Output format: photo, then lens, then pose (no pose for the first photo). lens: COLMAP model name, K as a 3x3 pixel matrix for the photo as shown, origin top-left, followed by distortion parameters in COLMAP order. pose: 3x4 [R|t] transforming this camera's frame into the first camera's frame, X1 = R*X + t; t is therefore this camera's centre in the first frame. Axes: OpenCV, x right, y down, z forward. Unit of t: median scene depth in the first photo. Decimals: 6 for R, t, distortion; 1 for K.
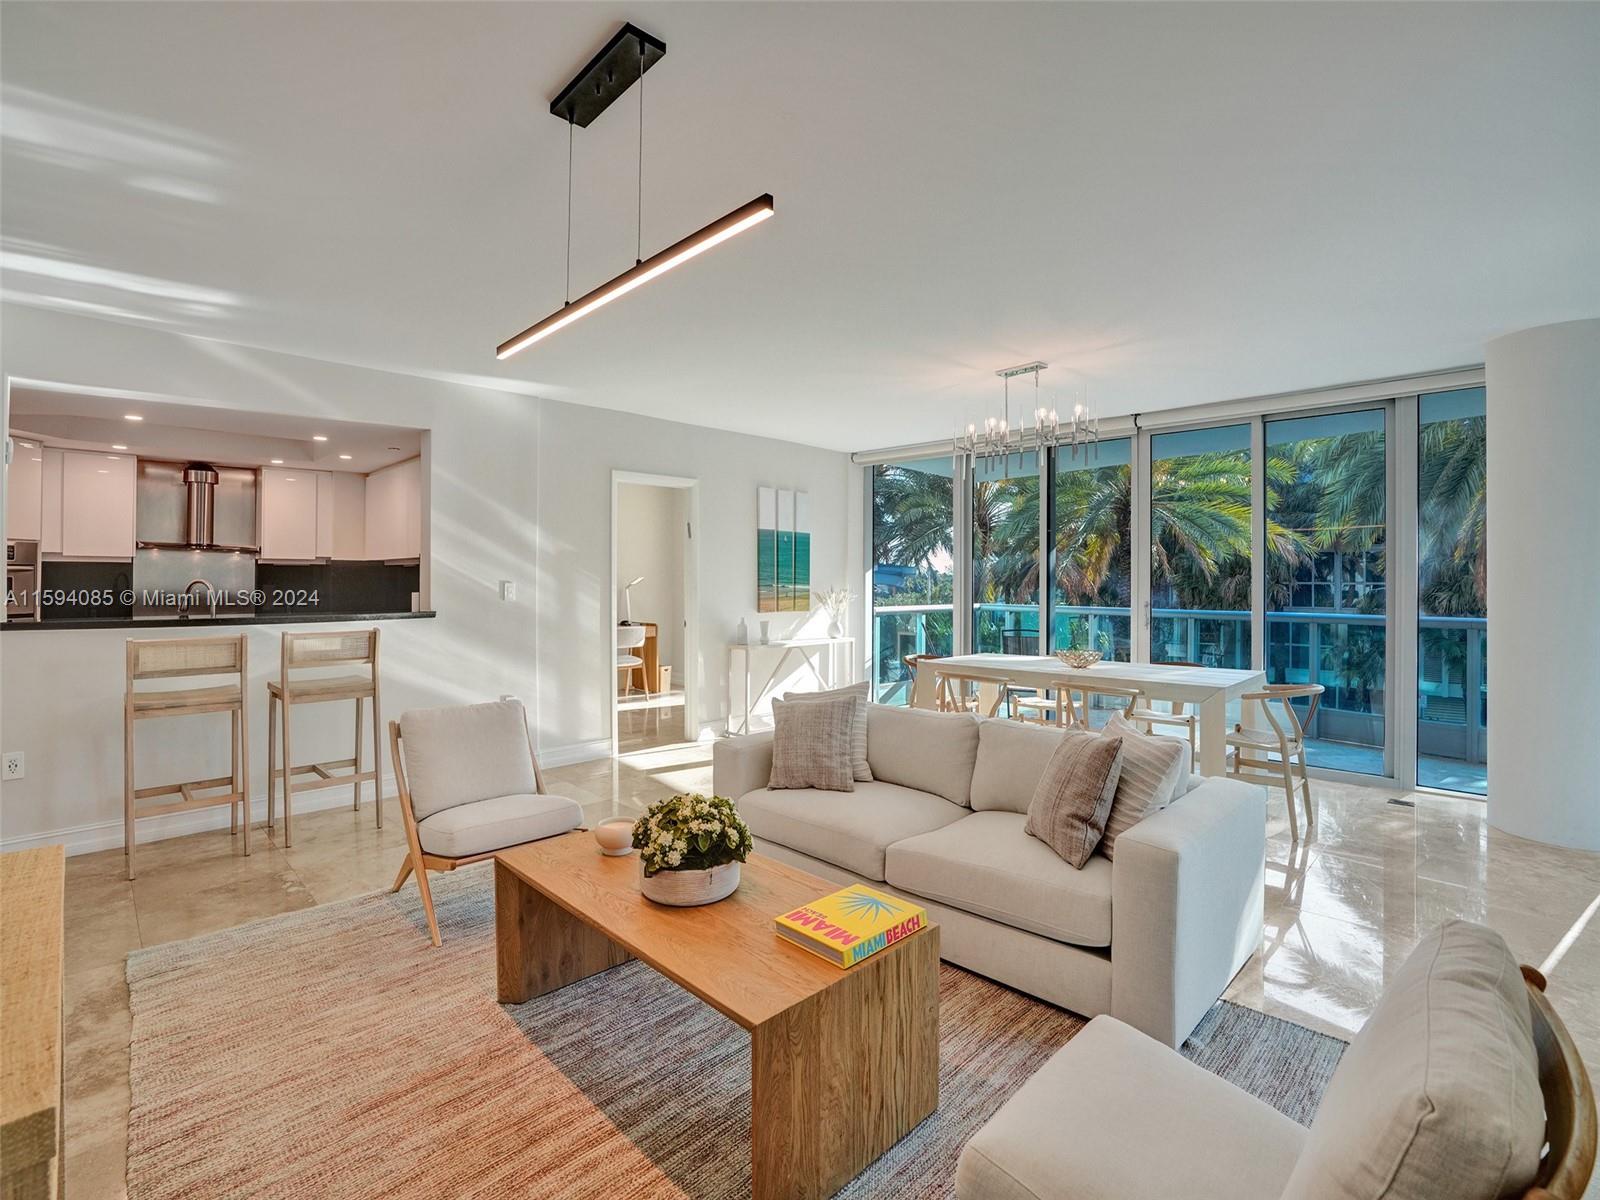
lens RADIAL K [[754.0, 0, 799.5], [0, 754.0, 584.0], [0, 0, 1]] dist [-0.041654, 0.014674]
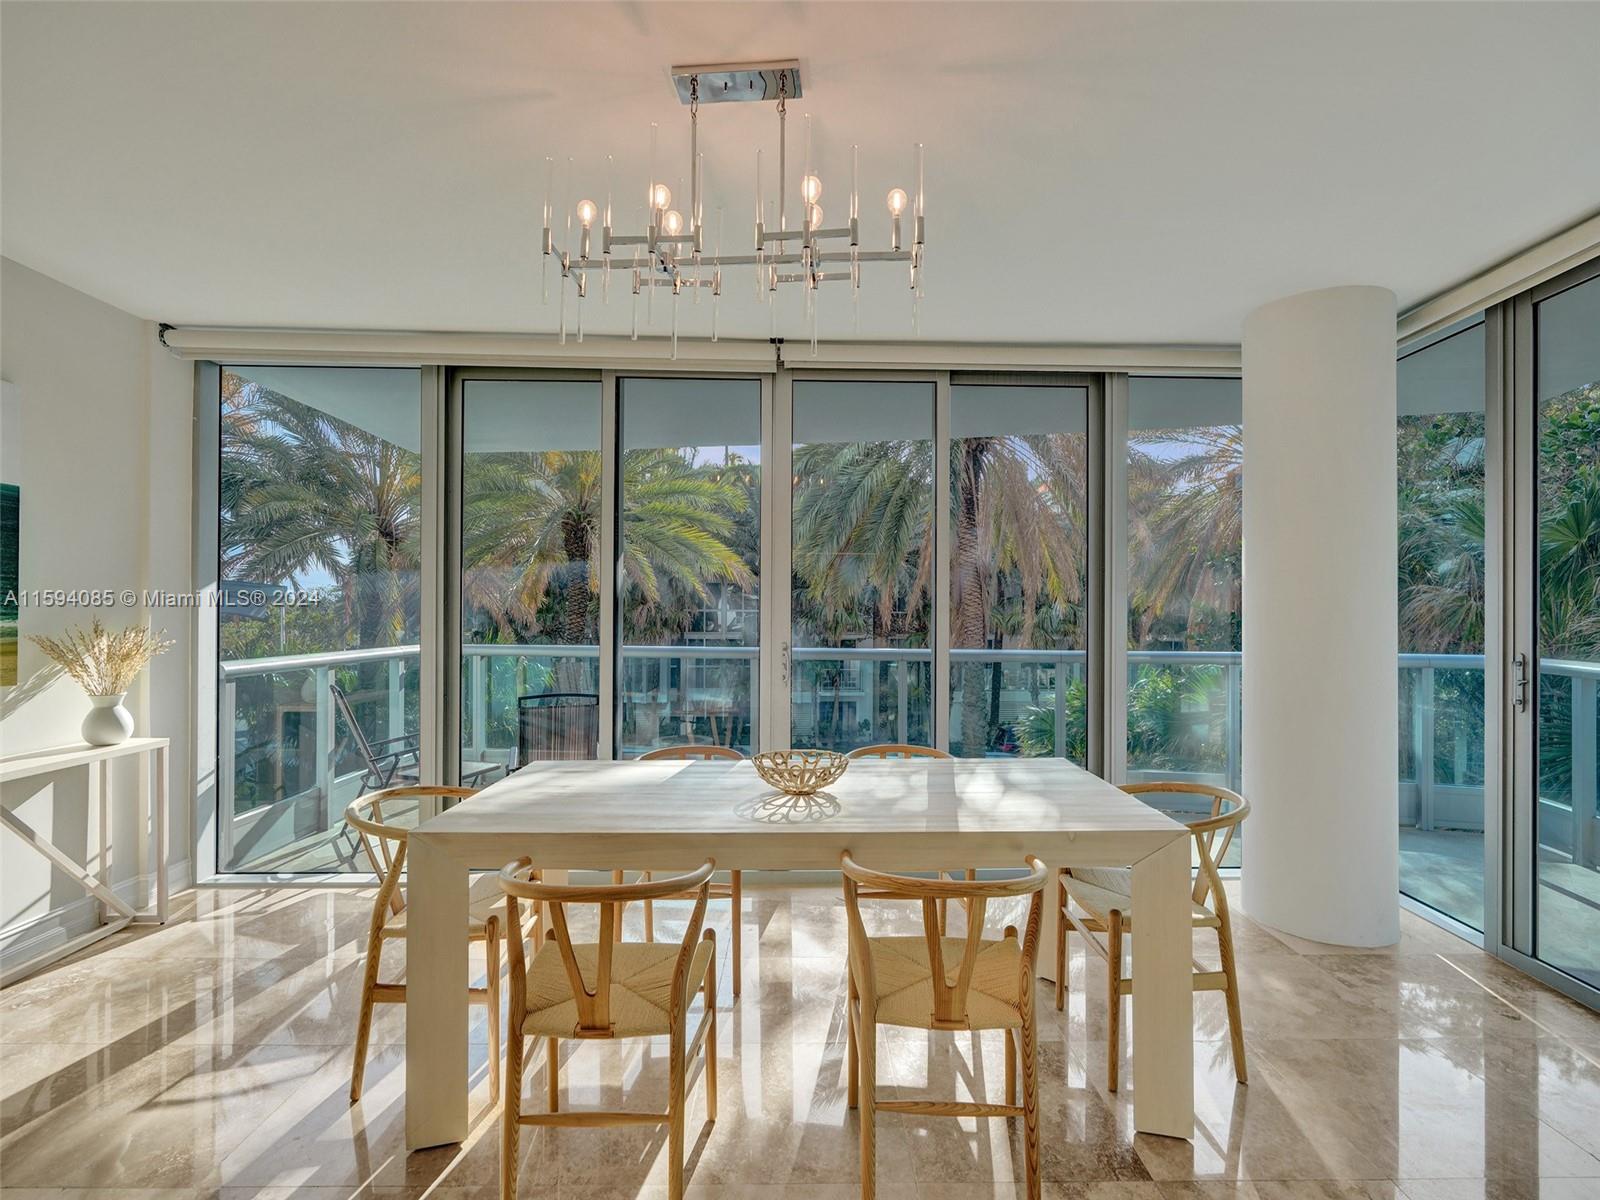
lens RADIAL K [[754.0, 0, 837.9], [0, 754.0, 608.5], [0, 0, 1]] dist [-0.041654, 0.014674]
pose [[0.681976, 0.001748, 0.731372, 0.023365], [0.001777, 0.999990, -0.004046, -0.000892], [-0.731372, 0.004059, 0.681966, 0.387975]]
